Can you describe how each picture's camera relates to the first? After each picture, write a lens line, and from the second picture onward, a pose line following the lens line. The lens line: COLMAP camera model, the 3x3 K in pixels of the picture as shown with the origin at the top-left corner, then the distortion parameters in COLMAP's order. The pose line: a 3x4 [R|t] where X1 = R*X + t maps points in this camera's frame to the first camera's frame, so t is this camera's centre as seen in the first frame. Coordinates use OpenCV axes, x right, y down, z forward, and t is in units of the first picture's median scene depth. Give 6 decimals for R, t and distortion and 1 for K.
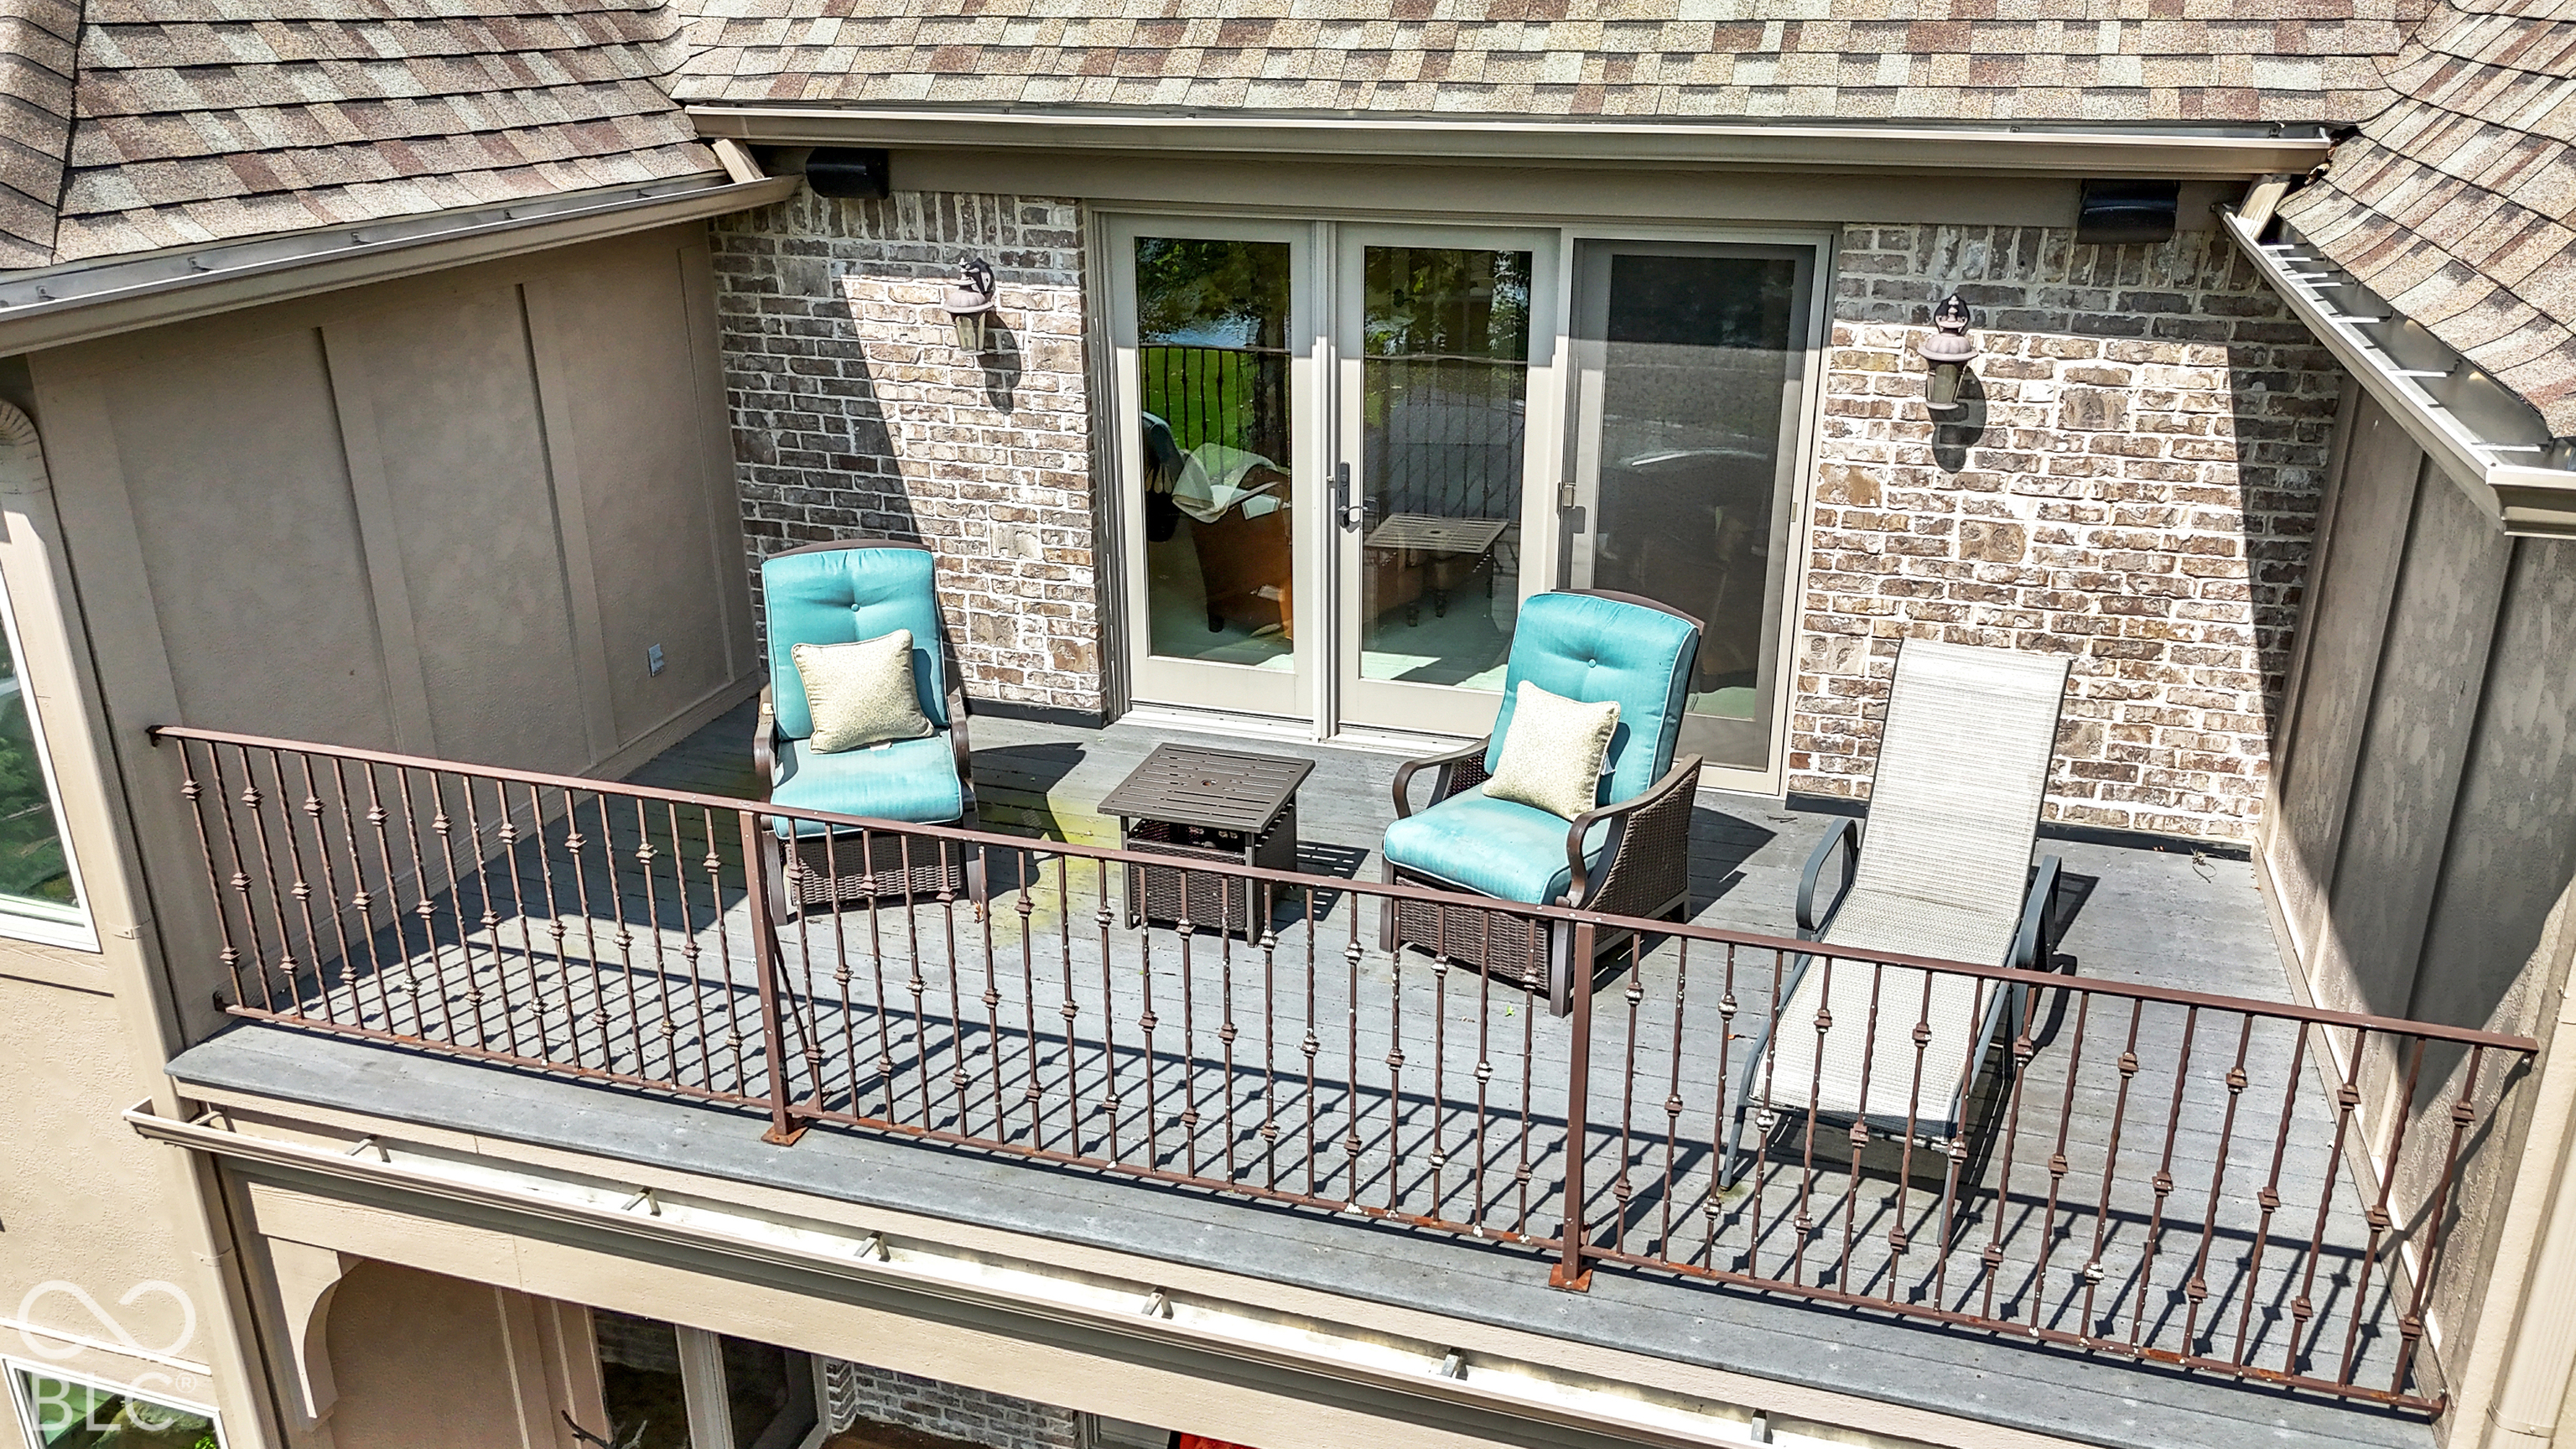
lens RADIAL K [[1912.4, 0, 1305.9], [0, 1912.4, 730.1], [0, 0, 1]] dist [0.050985, -0.041060]
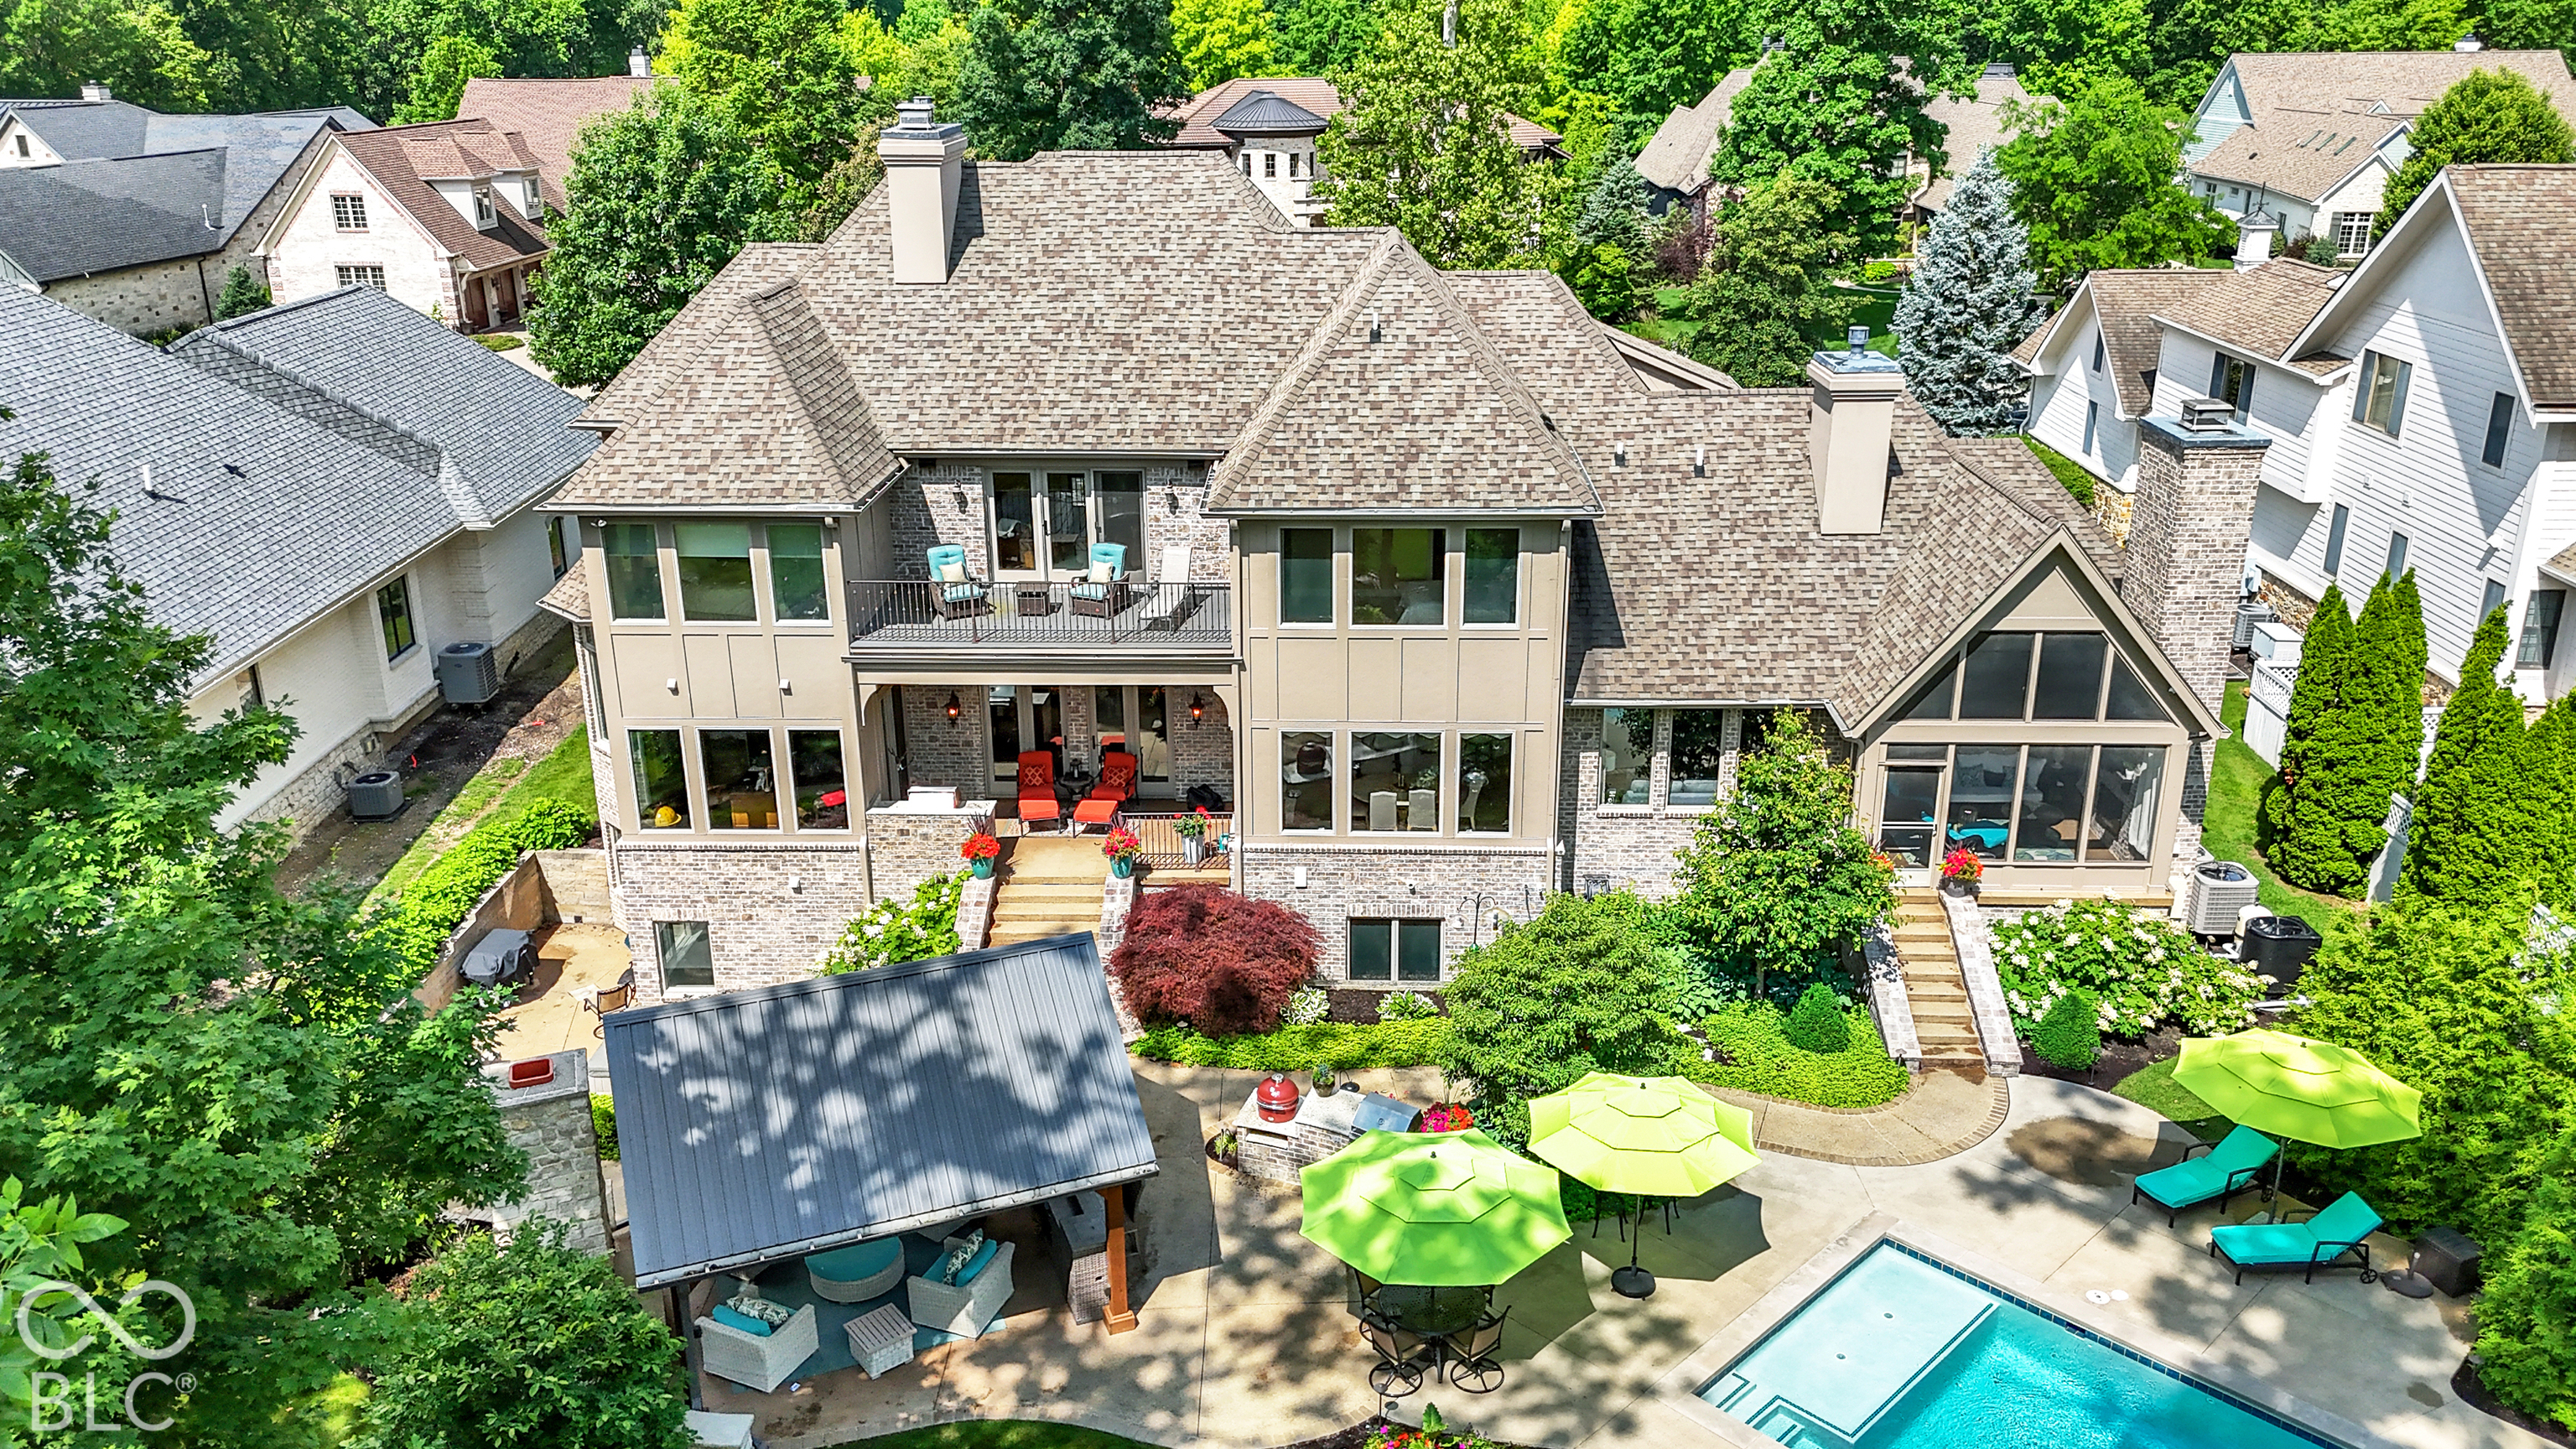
lens RADIAL K [[1912.4, 0, 1305.9], [0, 1912.4, 730.1], [0, 0, 1]] dist [0.050985, -0.041060]
pose [[0.957999, -0.090502, 0.272117, -0.697842], [0.101273, 0.994525, -0.025773, 0.553748], [-0.268295, 0.052249, 0.961919, -3.642245]]
